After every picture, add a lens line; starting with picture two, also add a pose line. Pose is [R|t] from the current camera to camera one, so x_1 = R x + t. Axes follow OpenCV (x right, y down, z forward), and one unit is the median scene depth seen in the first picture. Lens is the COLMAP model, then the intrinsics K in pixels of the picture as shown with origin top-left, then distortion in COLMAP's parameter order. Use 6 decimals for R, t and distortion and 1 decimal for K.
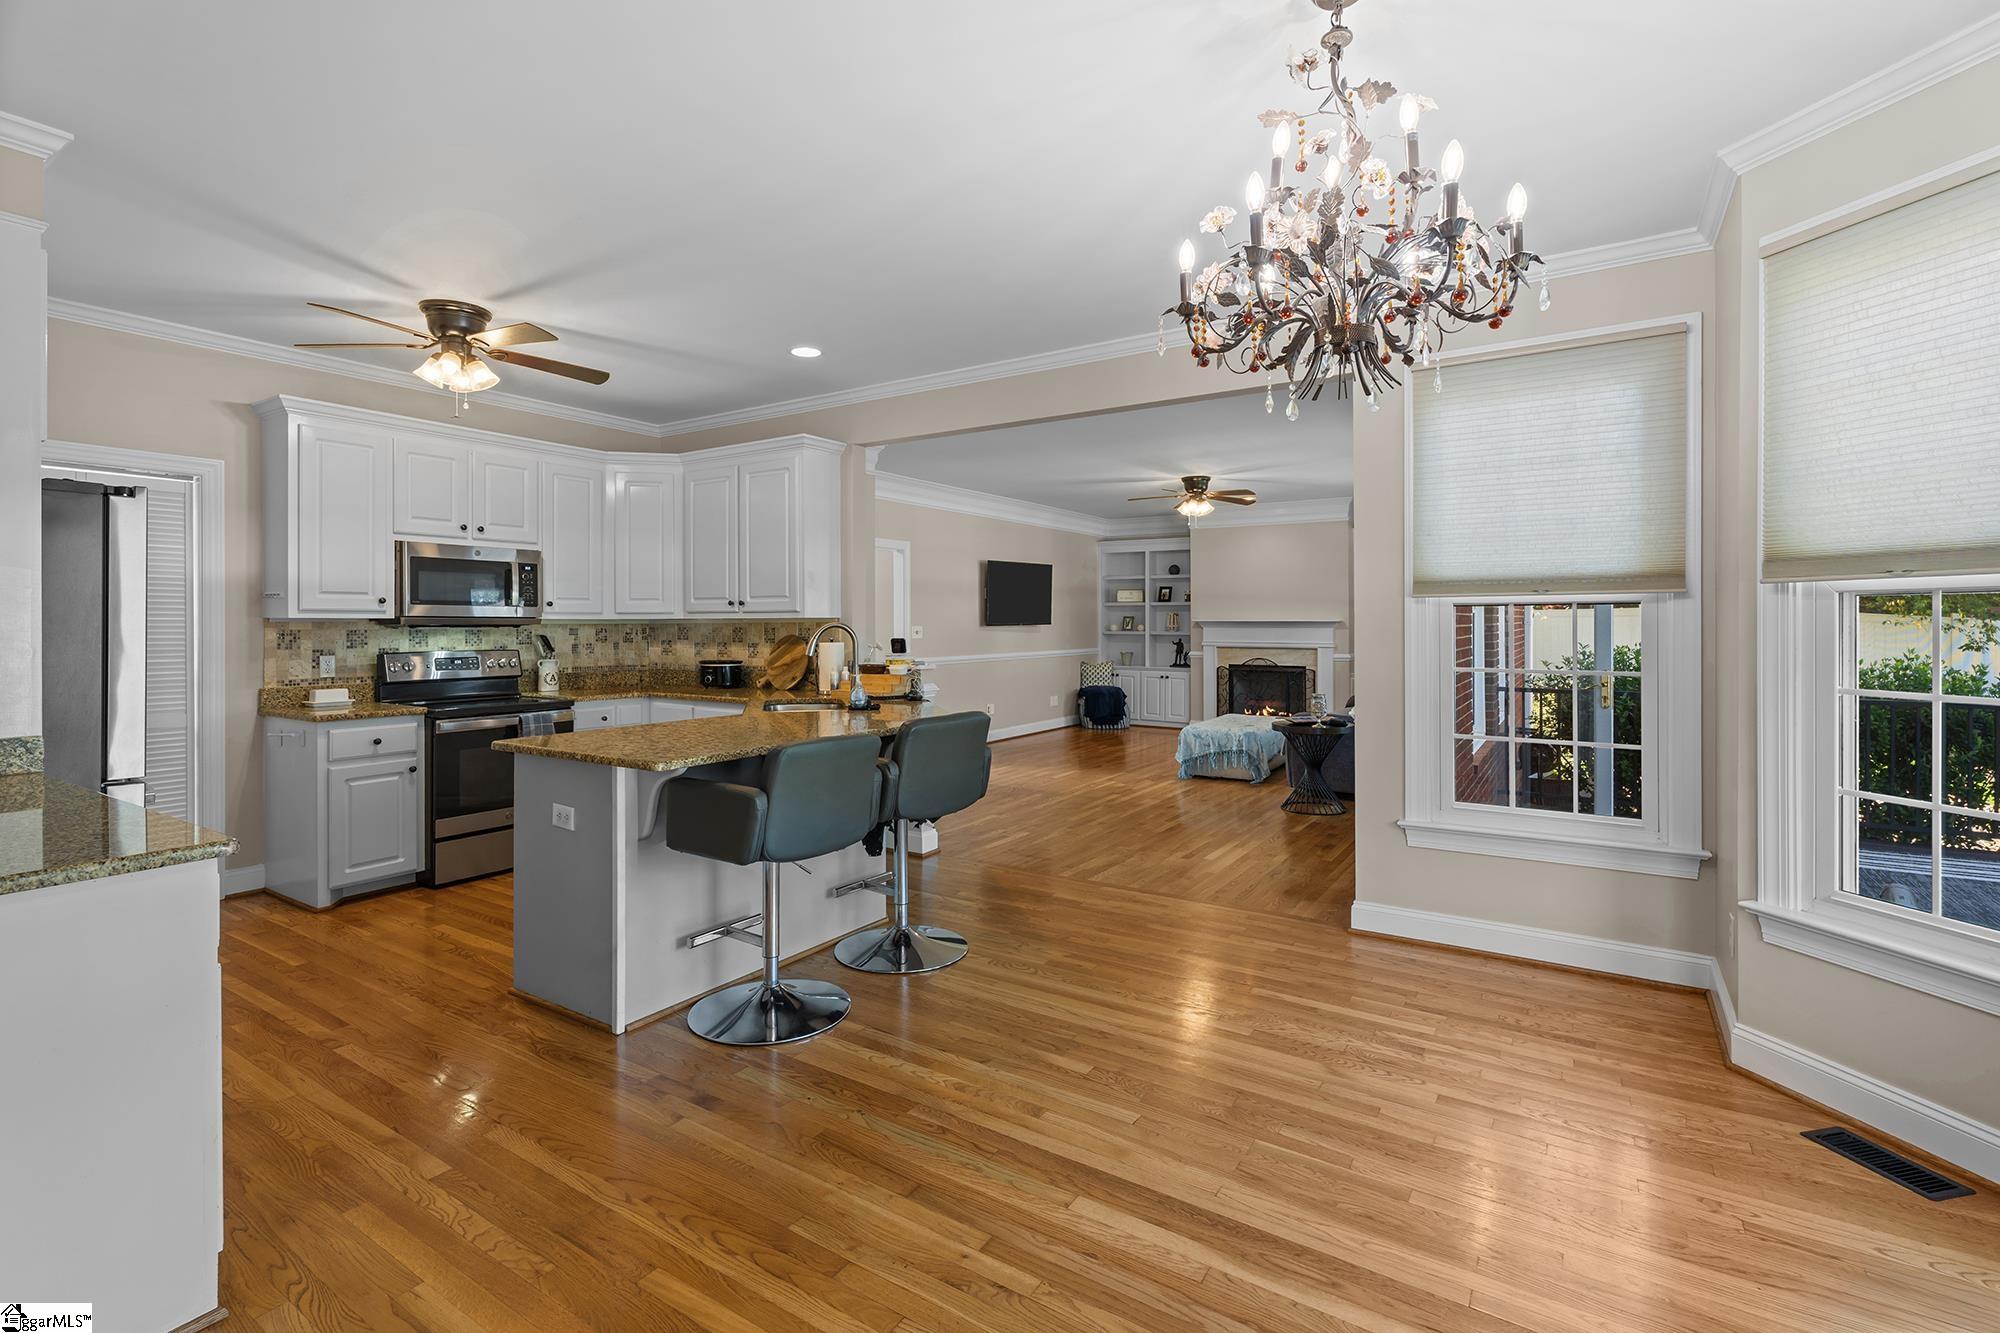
lens RADIAL K [[900.7, 0, 979.8], [0, 900.7, 624.1], [0, 0, 1]] dist [0.007736, -0.000670]
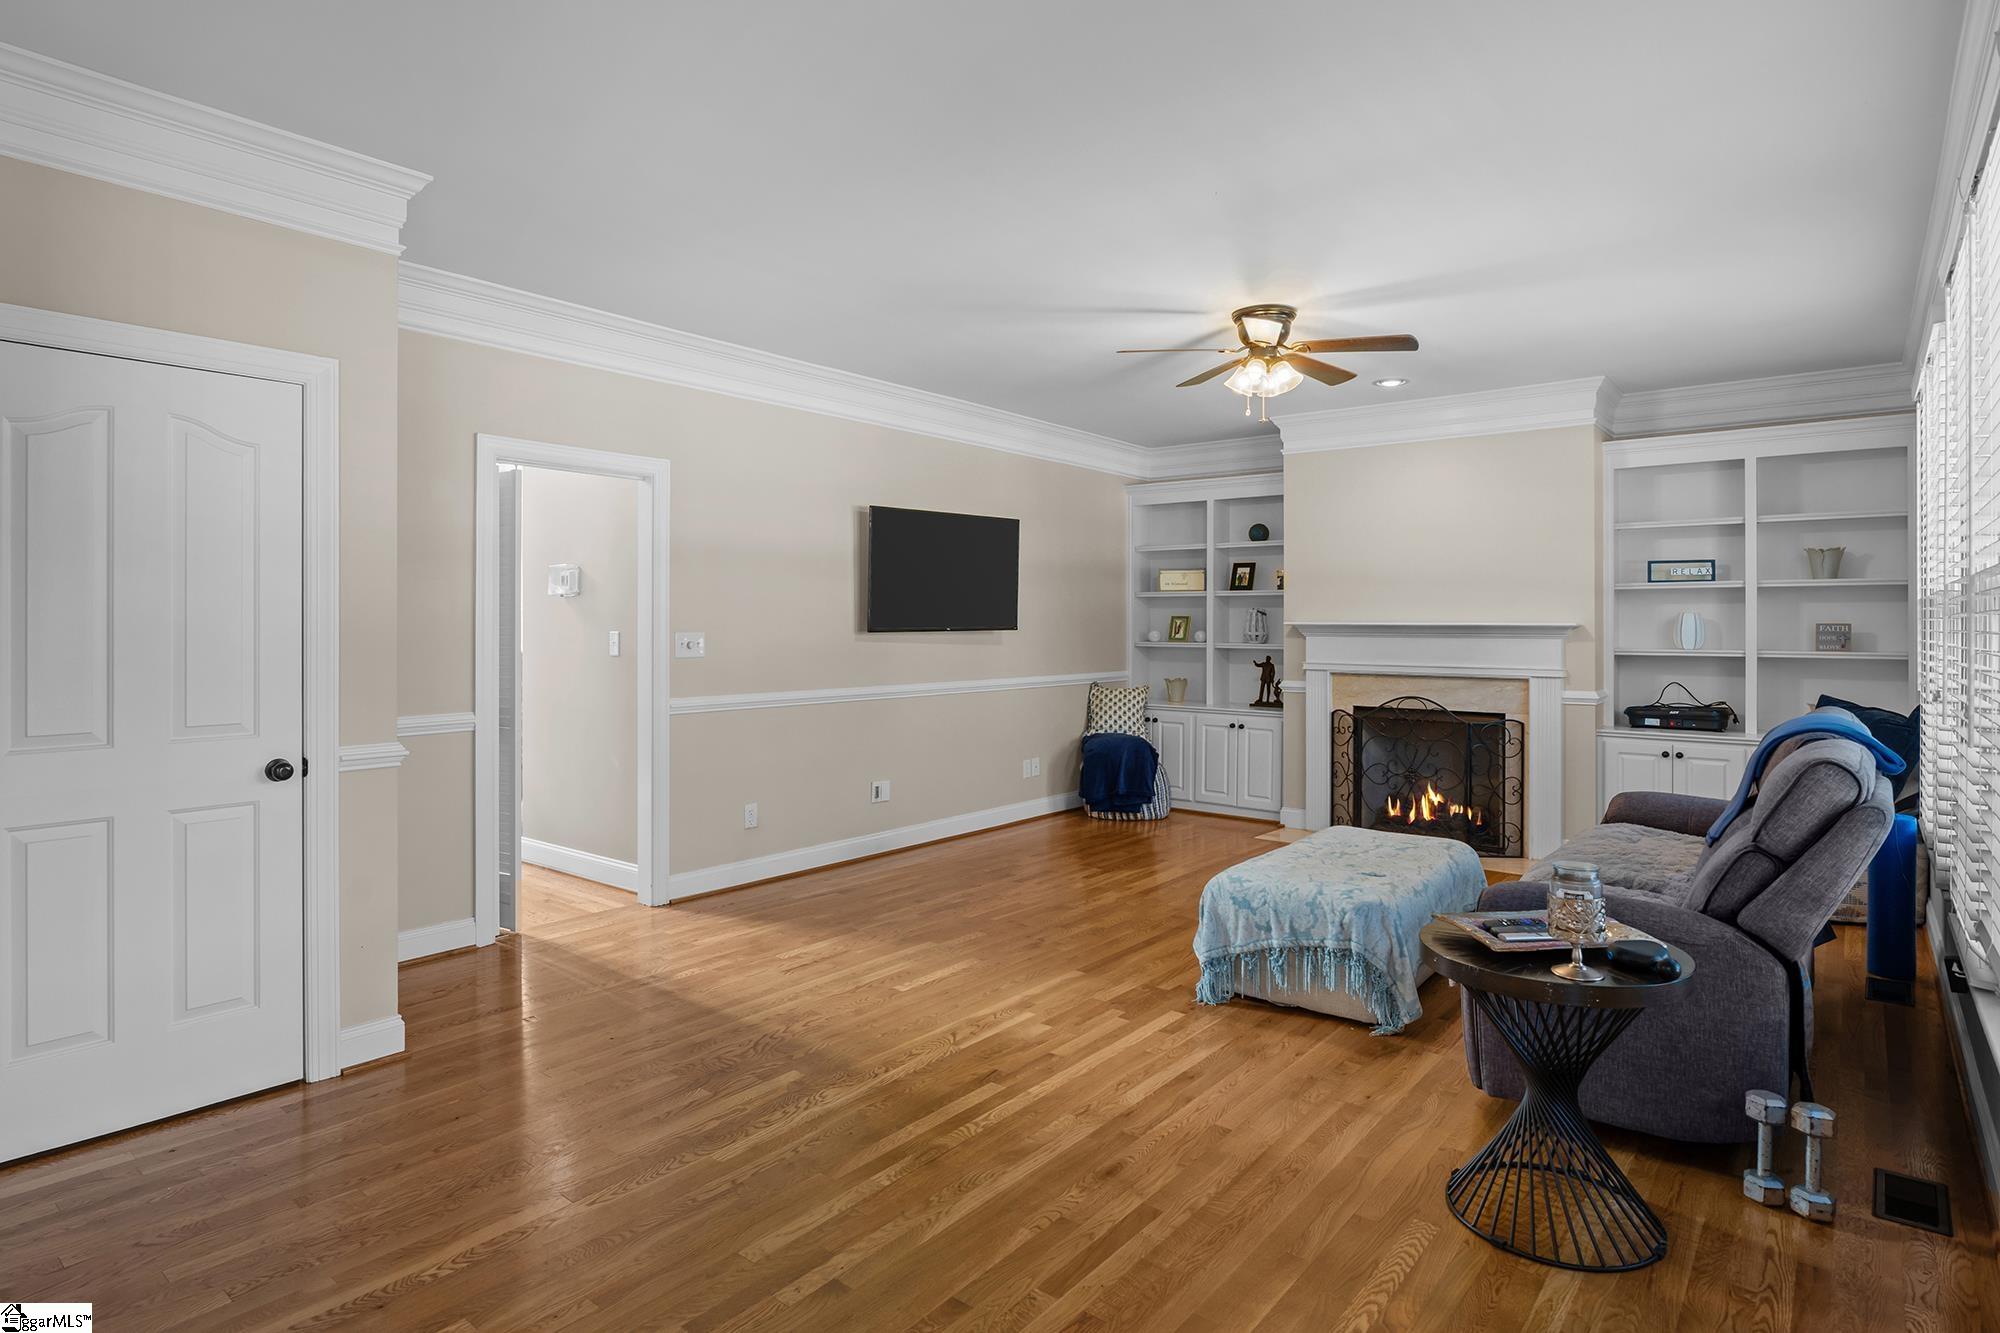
lens RADIAL K [[1136.7, 0, 969.9], [0, 1136.7, 623.0], [0, 0, 1]] dist [0.004906, 0.002073]
pose [[0.996421, 0.002346, -0.084492, 0.243938], [-0.002704, 0.999988, -0.004115, -0.002192], [0.084482, 0.004329, 0.996416, 0.710450]]
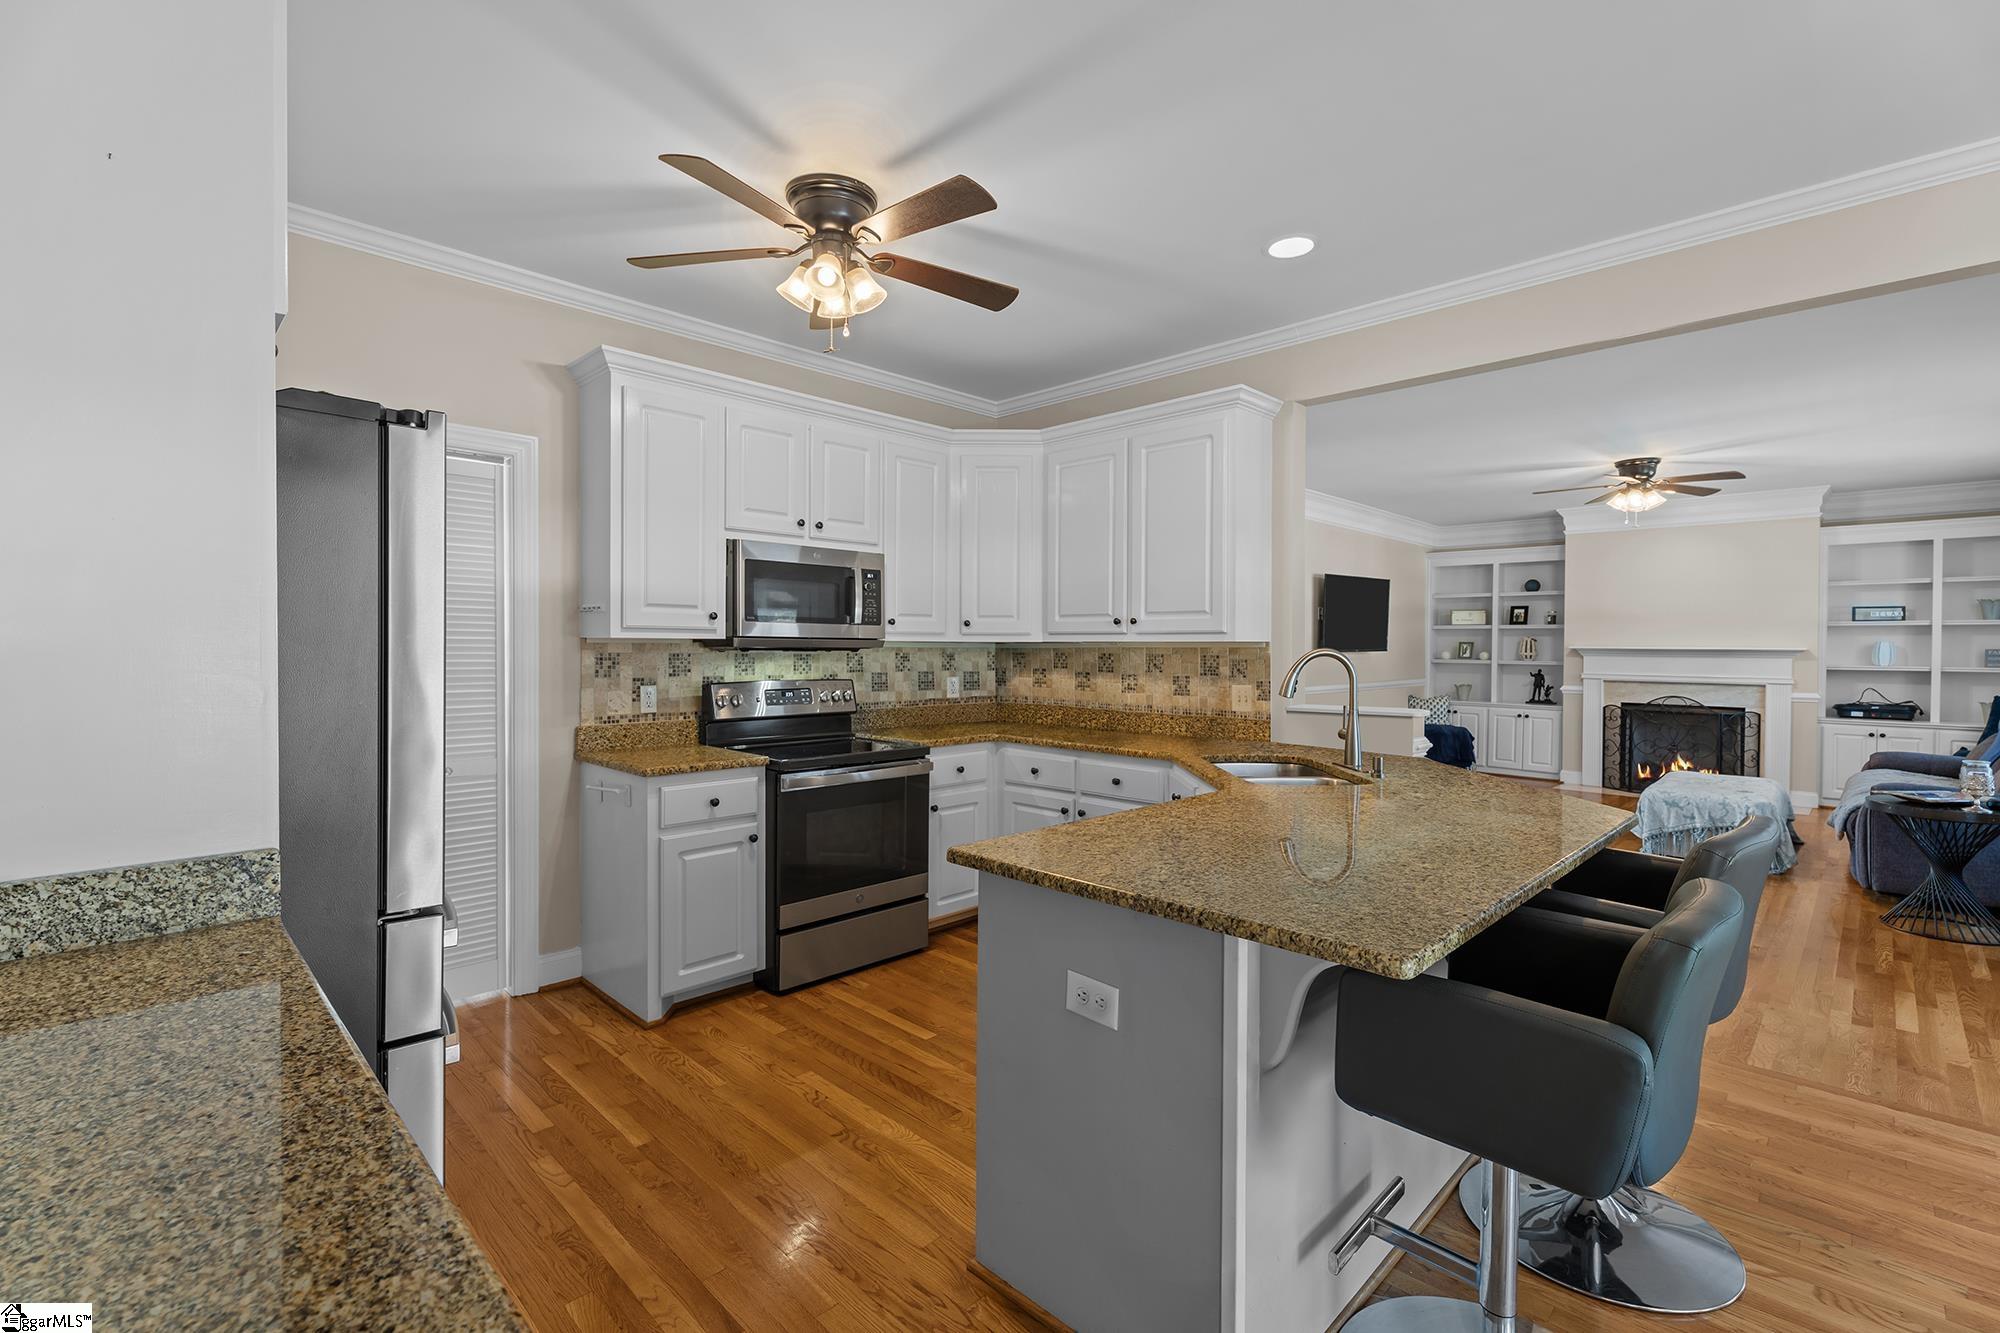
lens RADIAL K [[900.7, 0, 1009.8], [0, 900.7, 659.6], [0, 0, 1]] dist [0.007736, -0.000670]
pose [[0.980632, 0.009762, -0.195617, -0.223860], [-0.007266, 0.999883, 0.013472, -0.000899], [0.195725, -0.011790, 0.980588, 0.249854]]
